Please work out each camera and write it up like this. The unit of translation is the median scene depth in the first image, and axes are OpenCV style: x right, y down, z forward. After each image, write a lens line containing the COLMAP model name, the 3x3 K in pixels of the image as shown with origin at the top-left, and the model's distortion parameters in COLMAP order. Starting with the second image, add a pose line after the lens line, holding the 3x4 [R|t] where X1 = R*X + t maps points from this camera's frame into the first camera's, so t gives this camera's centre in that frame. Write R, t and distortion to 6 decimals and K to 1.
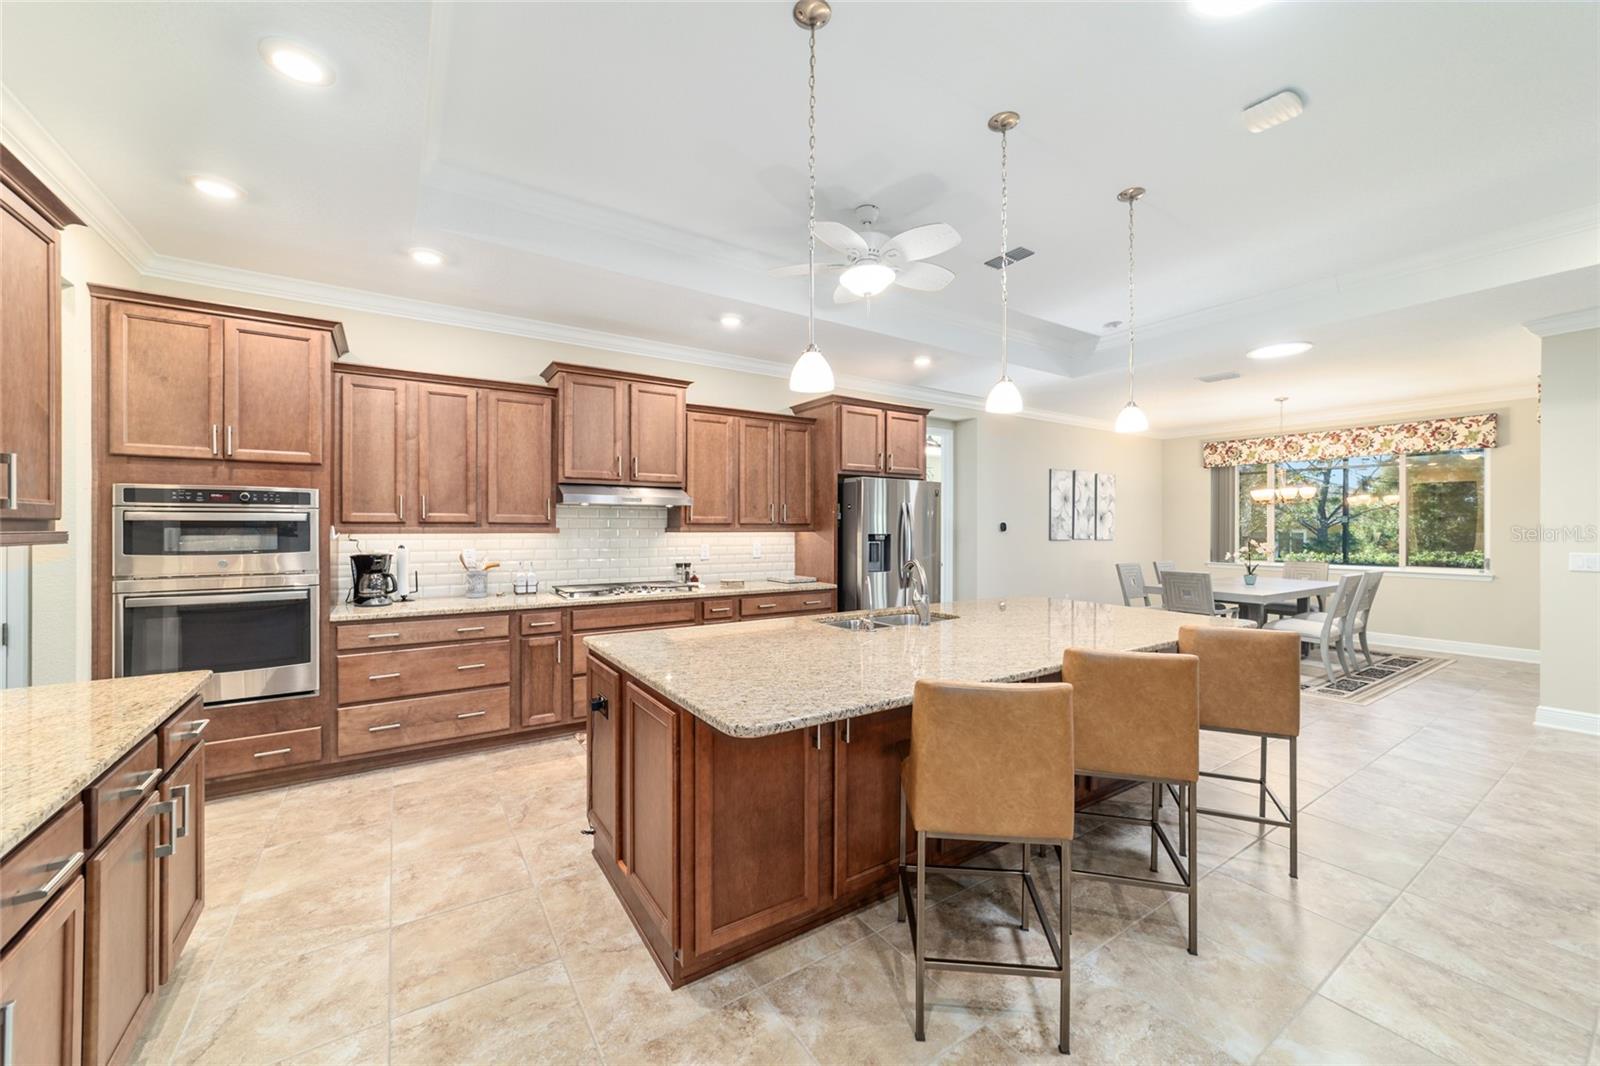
lens RADIAL K [[613.4, 0, 804.0], [0, 613.4, 529.5], [0, 0, 1]] dist [-0.013972, 0.001474]
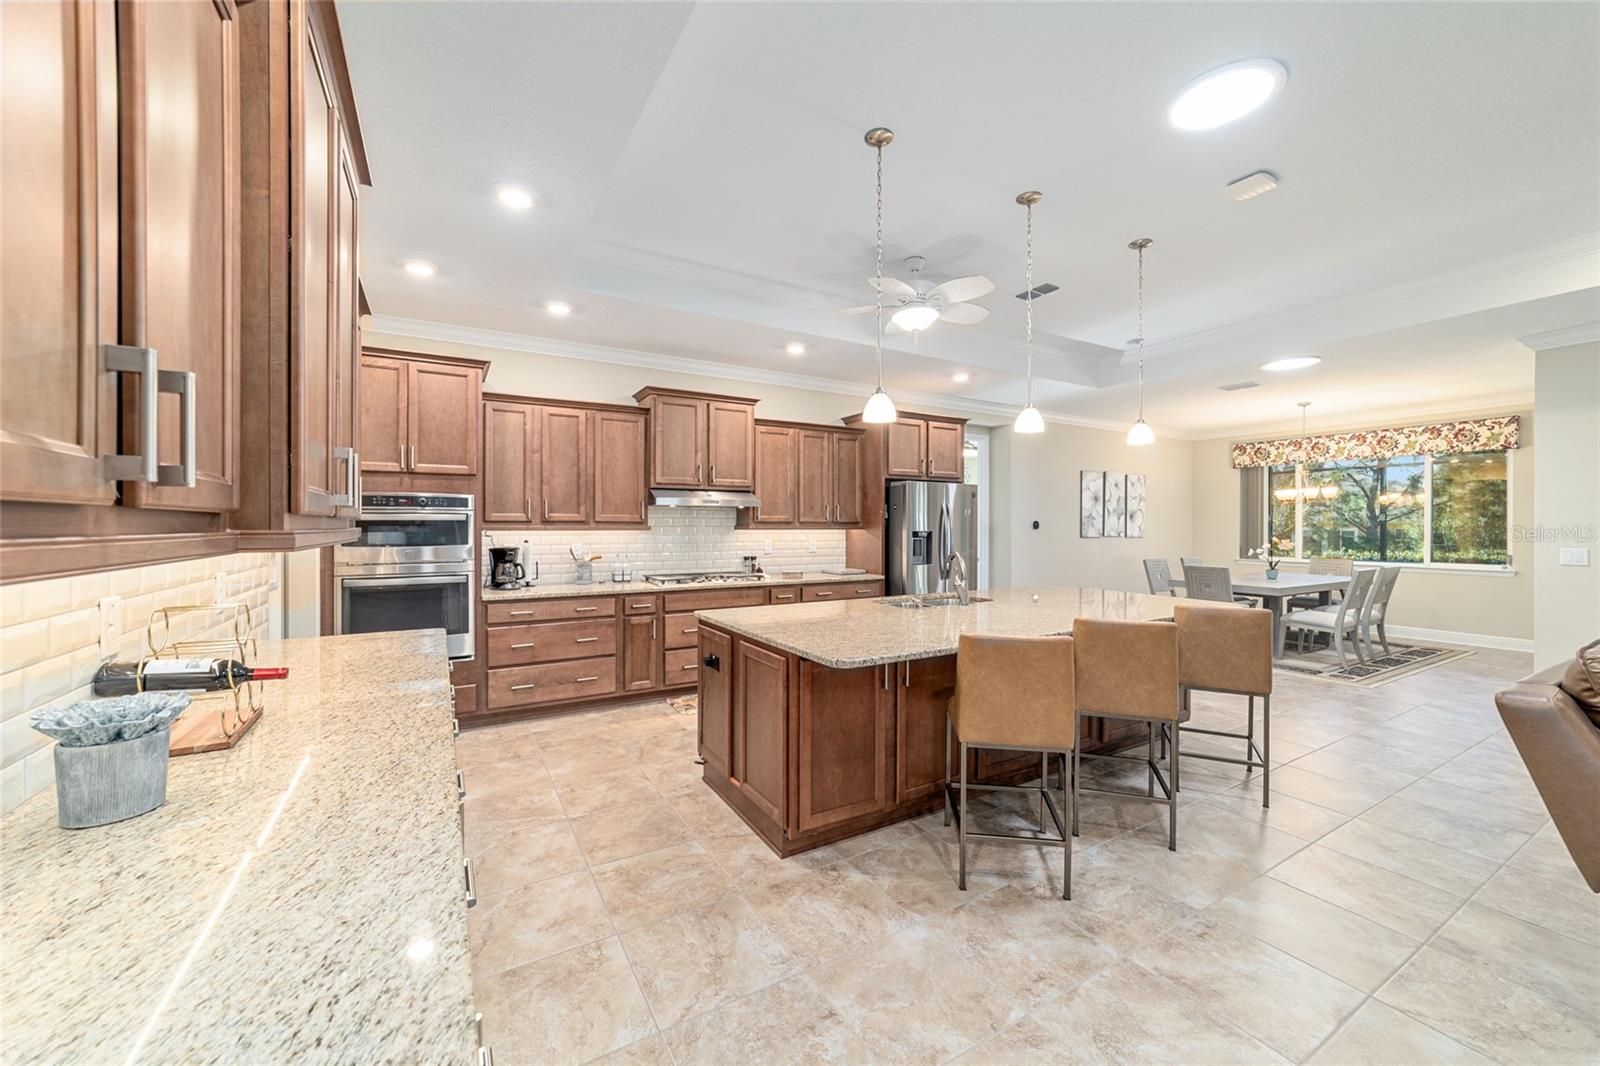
lens RADIAL K [[613.4, 0, 802.8], [0, 613.4, 528.3], [0, 0, 1]] dist [-0.013972, 0.001474]
pose [[0.998336, -0.000019, -0.057665, -0.049886], [0.000075, 1.000000, 0.000974, 0.001241], [0.057665, -0.000977, 0.998336, -0.220299]]
